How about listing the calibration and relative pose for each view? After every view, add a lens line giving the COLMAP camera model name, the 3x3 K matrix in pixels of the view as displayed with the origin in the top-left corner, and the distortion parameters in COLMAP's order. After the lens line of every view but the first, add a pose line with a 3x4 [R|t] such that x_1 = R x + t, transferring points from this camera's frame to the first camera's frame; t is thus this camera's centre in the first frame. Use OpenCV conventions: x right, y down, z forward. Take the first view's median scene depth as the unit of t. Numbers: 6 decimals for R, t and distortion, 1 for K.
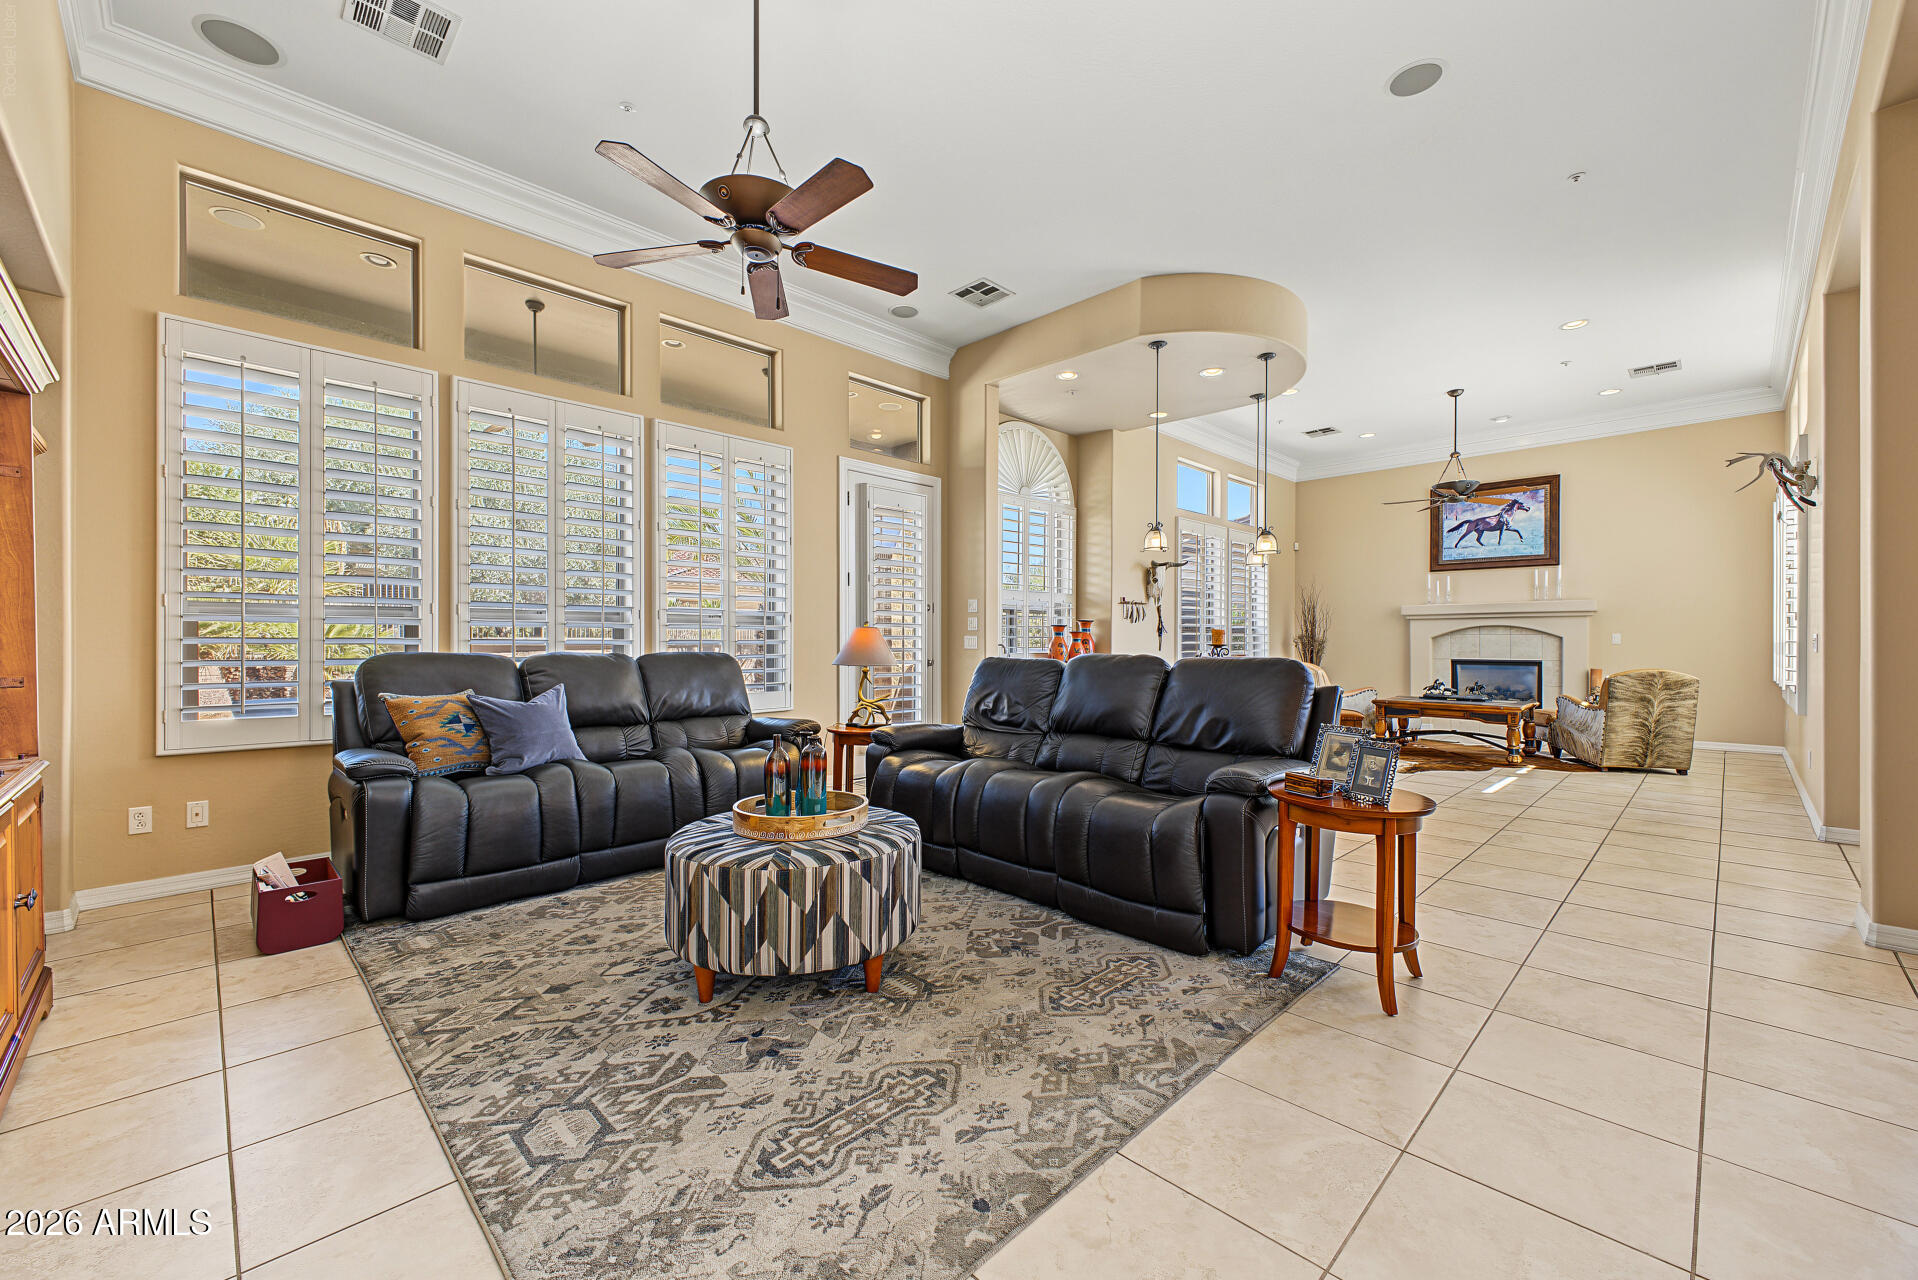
lens RADIAL K [[768.1, 0, 960.3], [0, 768.1, 648.1], [0, 0, 1]] dist [0.015281, -0.004069]
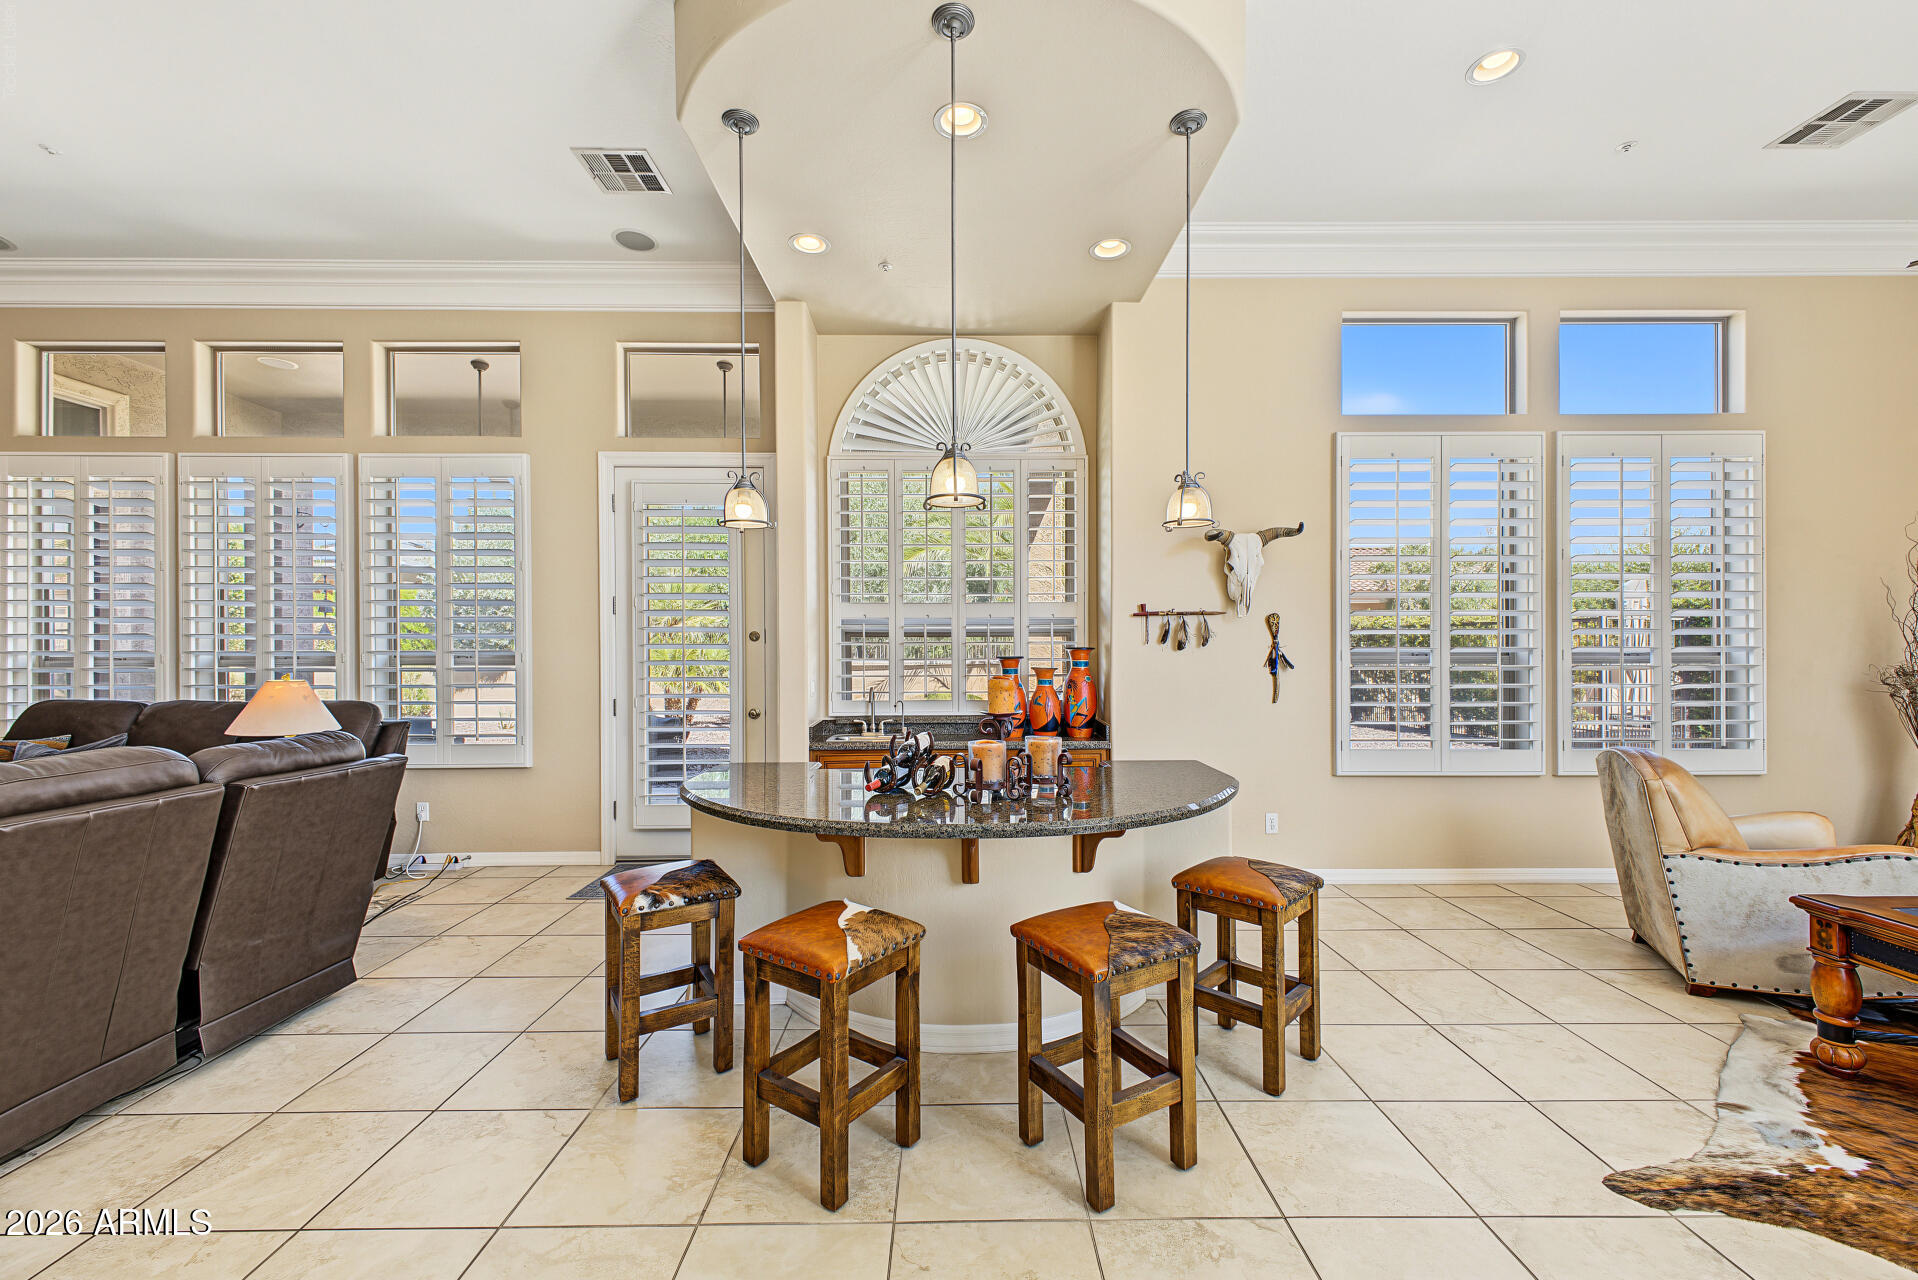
lens RADIAL K [[768.1, 0, 960.3], [0, 768.1, 648.1], [0, 0, 1]] dist [0.015281, -0.004069]
pose [[0.713912, 0.004939, -0.700218, 1.355246], [-0.000508, 0.999979, 0.006536, -0.104573], [0.700235, -0.004311, 0.713899, 1.401380]]
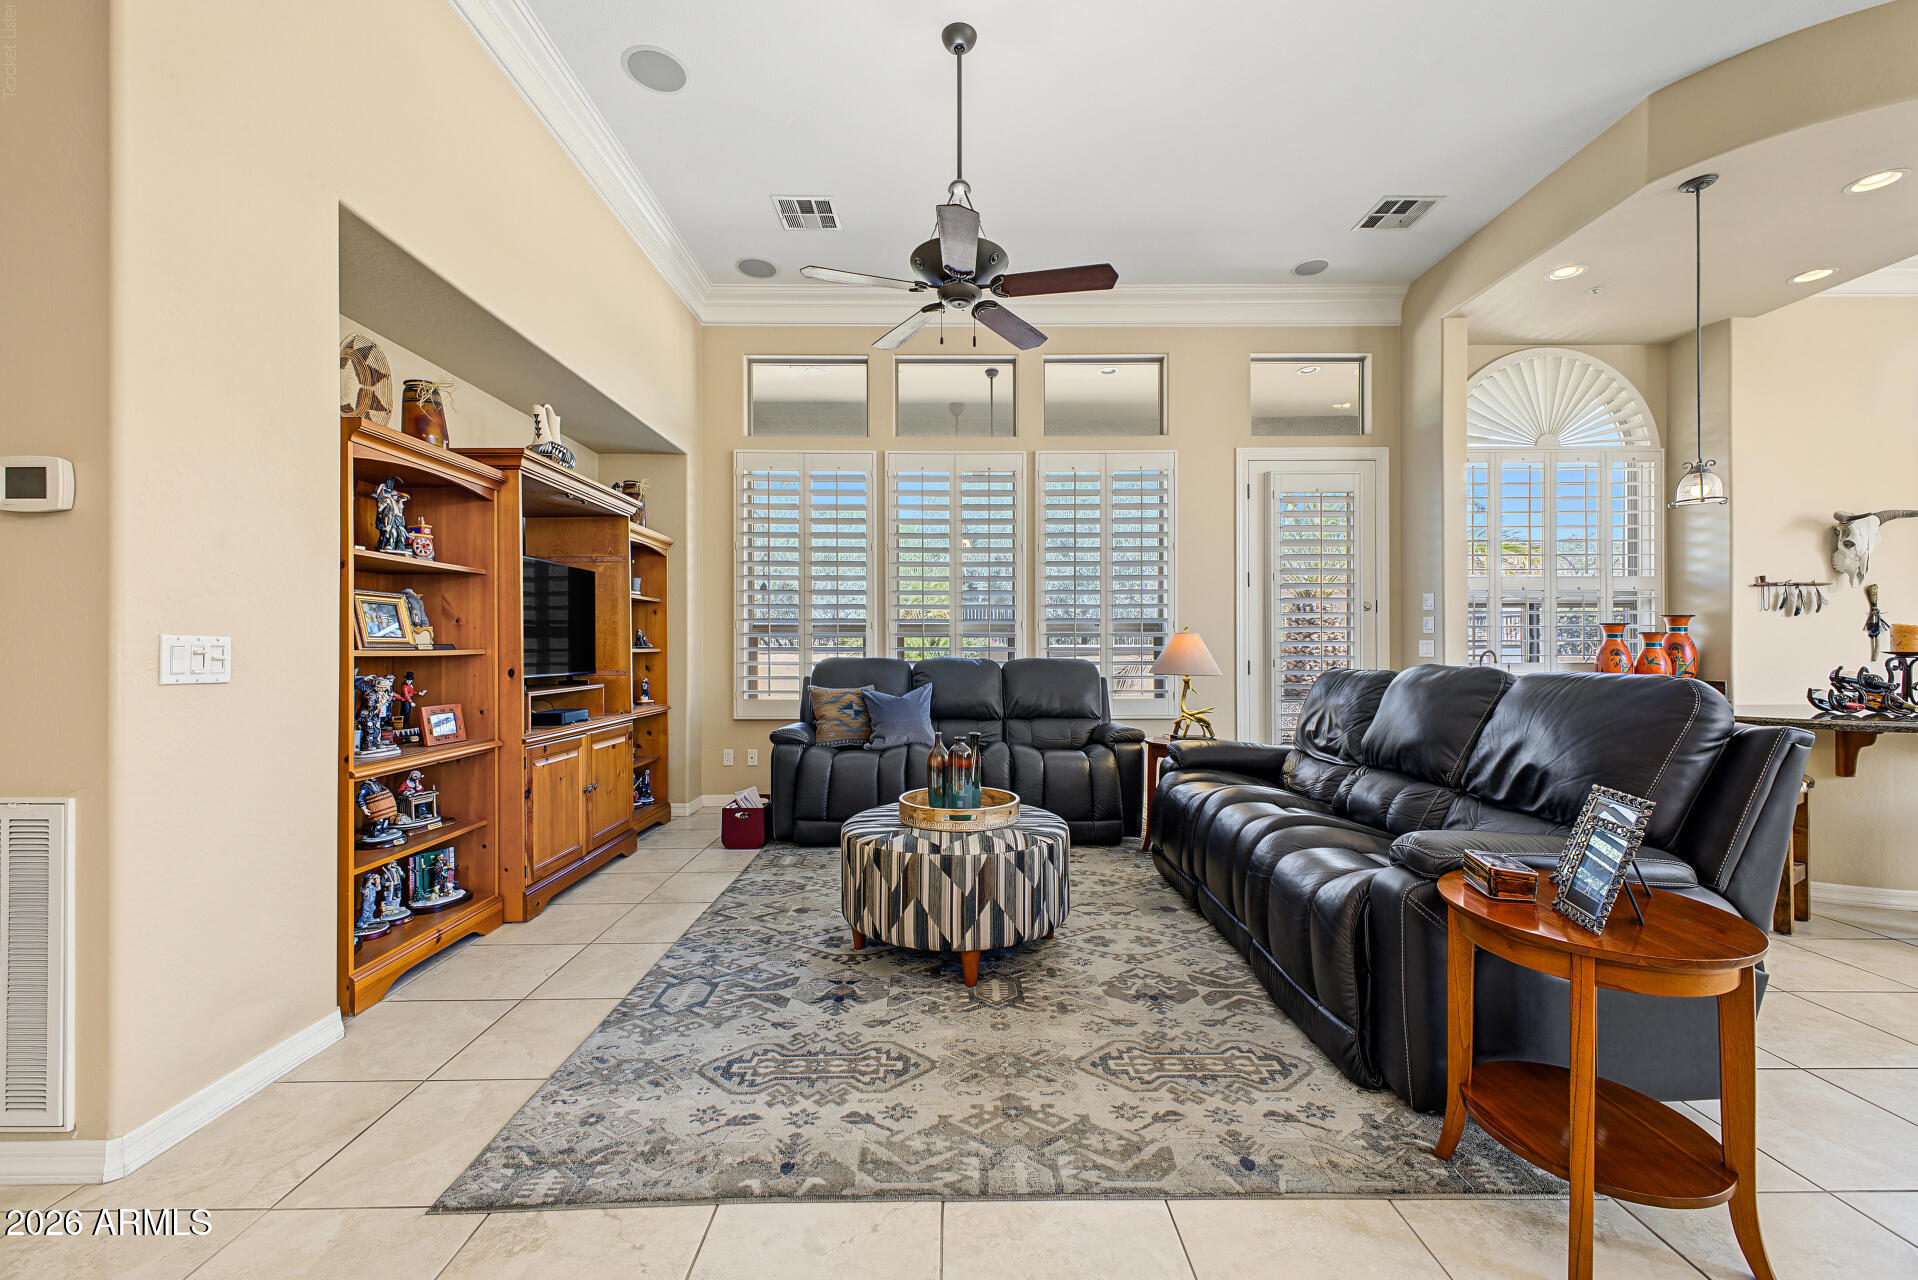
lens RADIAL K [[768.1, 0, 960.3], [0, 768.1, 648.1], [0, 0, 1]] dist [0.015281, -0.004069]
pose [[0.710502, -0.001423, -0.703694, 0.522623], [-0.002676, 0.999985, -0.004723, -0.005343], [0.703690, 0.005238, 0.710488, 0.210619]]
